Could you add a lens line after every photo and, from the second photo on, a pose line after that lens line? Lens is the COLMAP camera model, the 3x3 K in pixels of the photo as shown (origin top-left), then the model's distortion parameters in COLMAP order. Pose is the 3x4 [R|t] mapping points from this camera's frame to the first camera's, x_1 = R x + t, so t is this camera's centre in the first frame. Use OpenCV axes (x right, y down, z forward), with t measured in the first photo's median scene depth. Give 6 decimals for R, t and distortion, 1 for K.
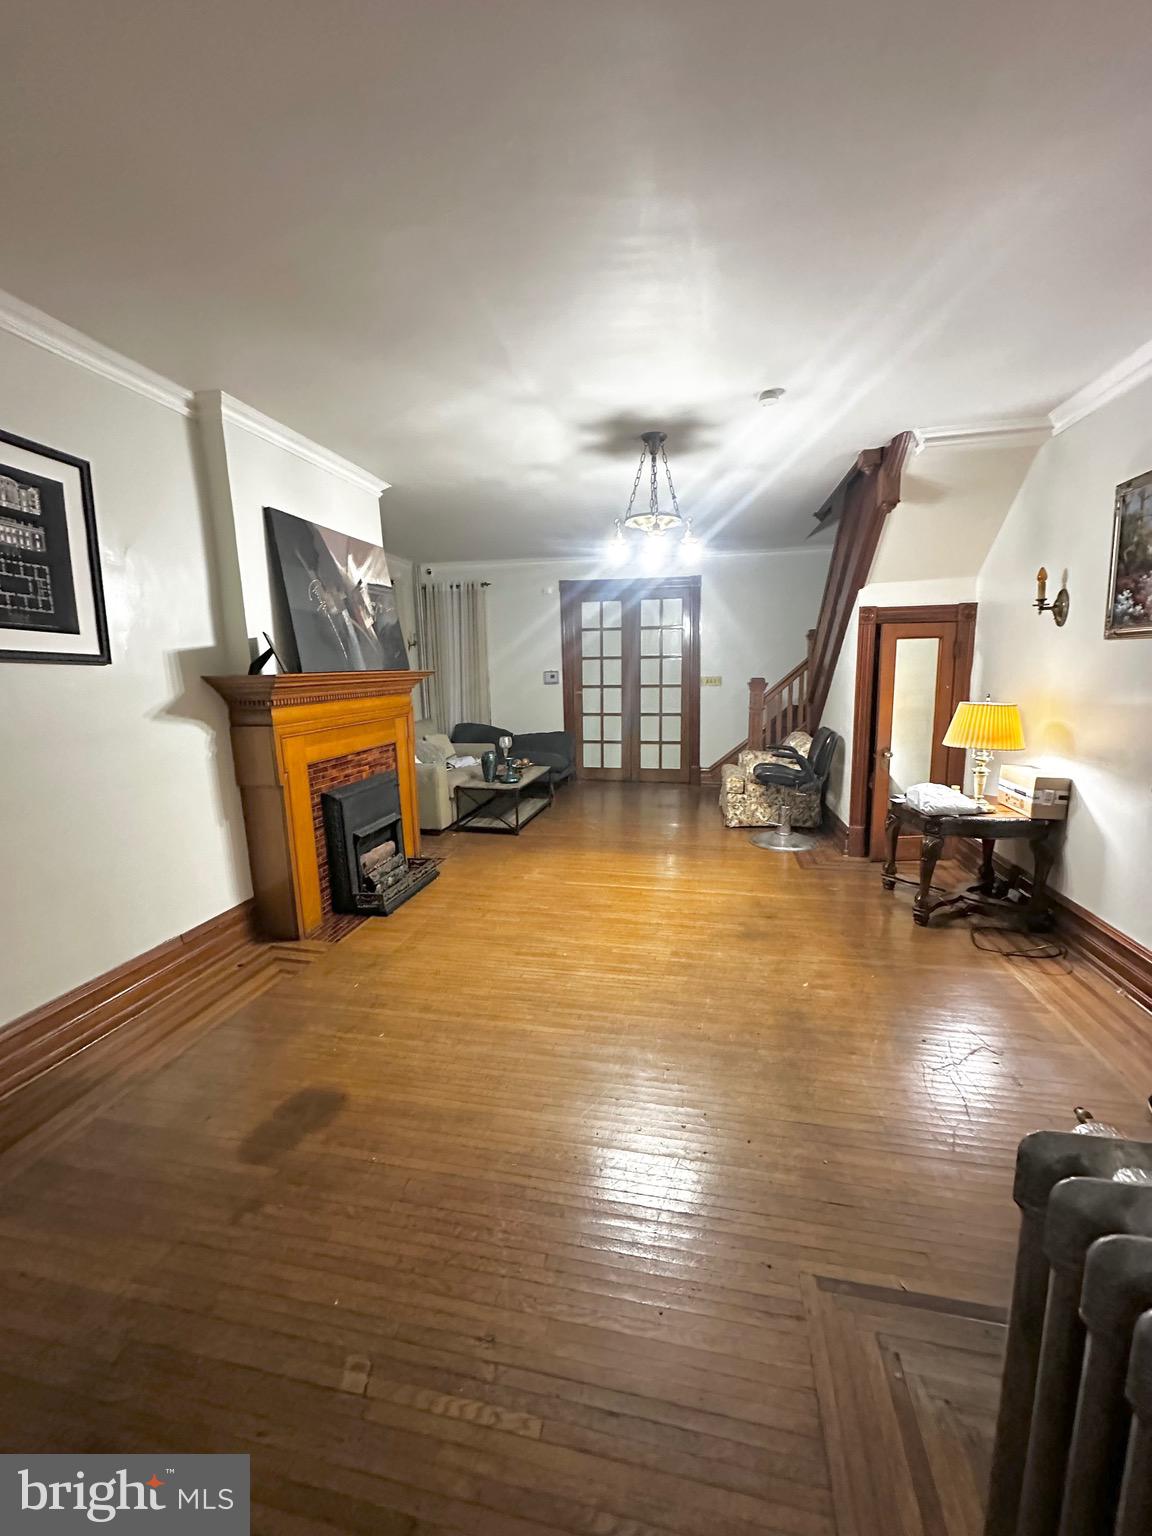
lens RADIAL K [[610.8, 0, 576.6], [0, 610.8, 767.9], [0, 0, 1]] dist [-0.003878, 0.000090]
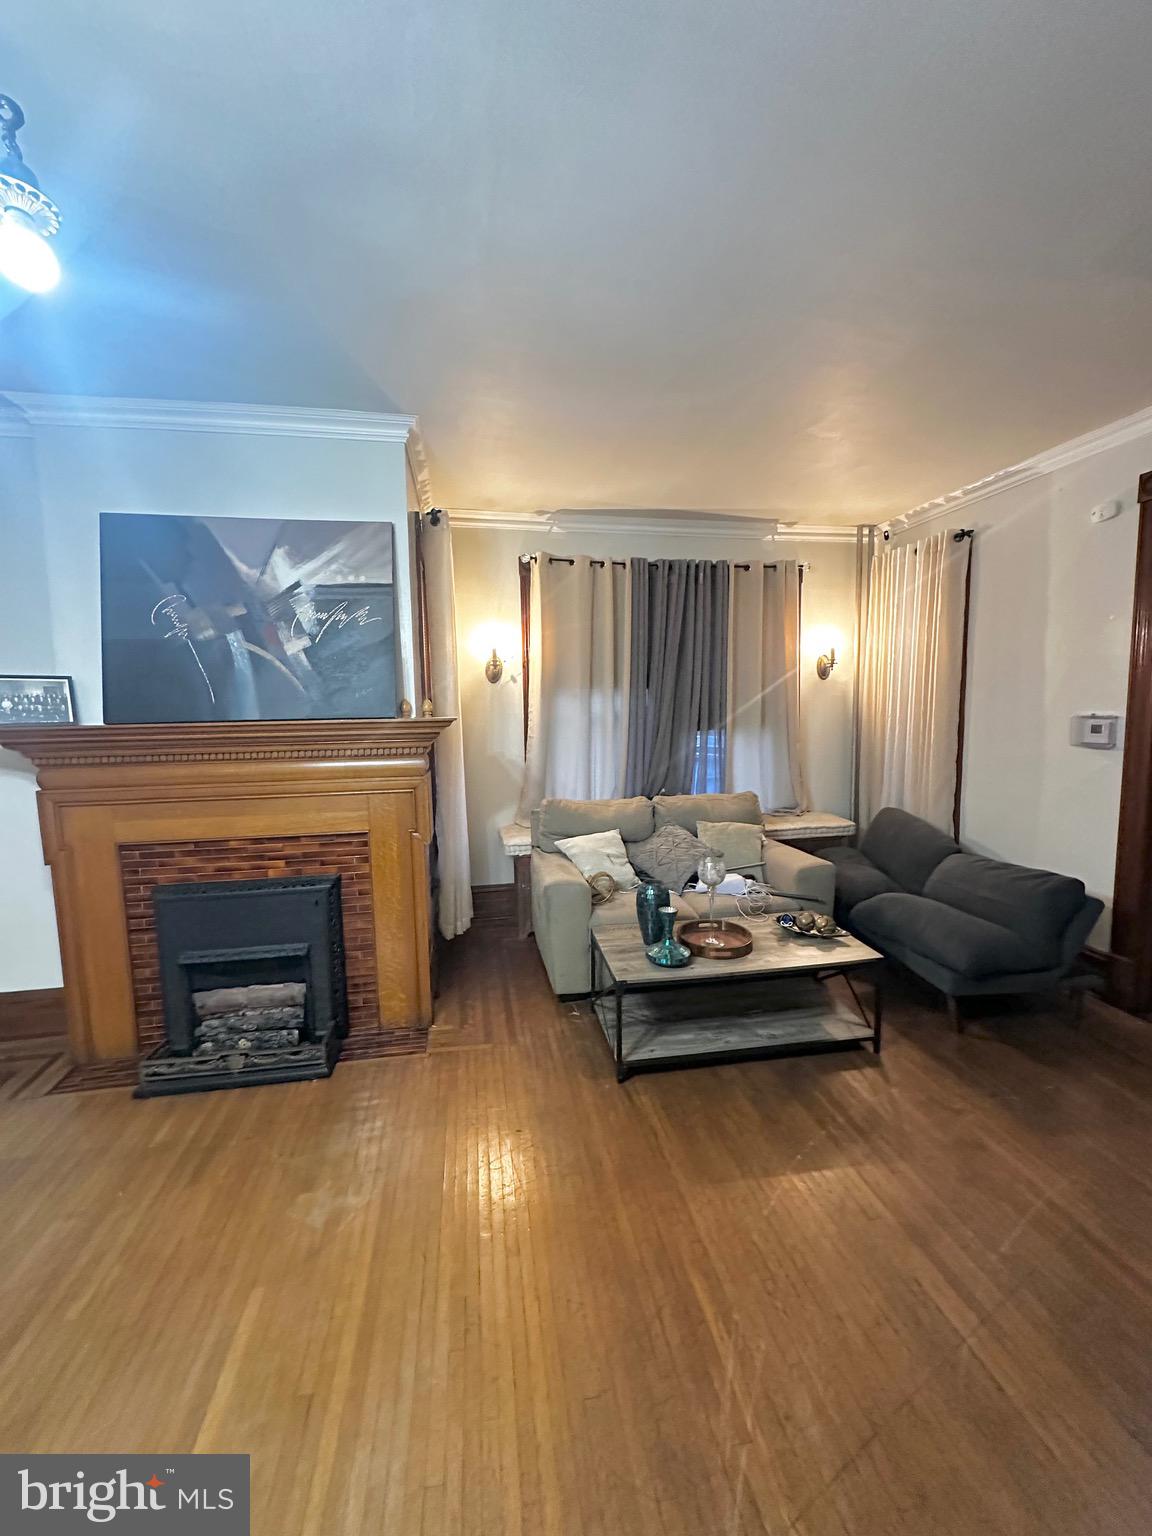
lens RADIAL K [[610.8, 0, 576.5], [0, 610.8, 761.8], [0, 0, 1]] dist [-0.003878, 0.000090]
pose [[0.382995, 0.108336, -0.917376, 0.397461], [-0.145337, 0.987798, 0.055975, -0.202848], [0.912246, 0.111890, 0.394066, 1.066122]]
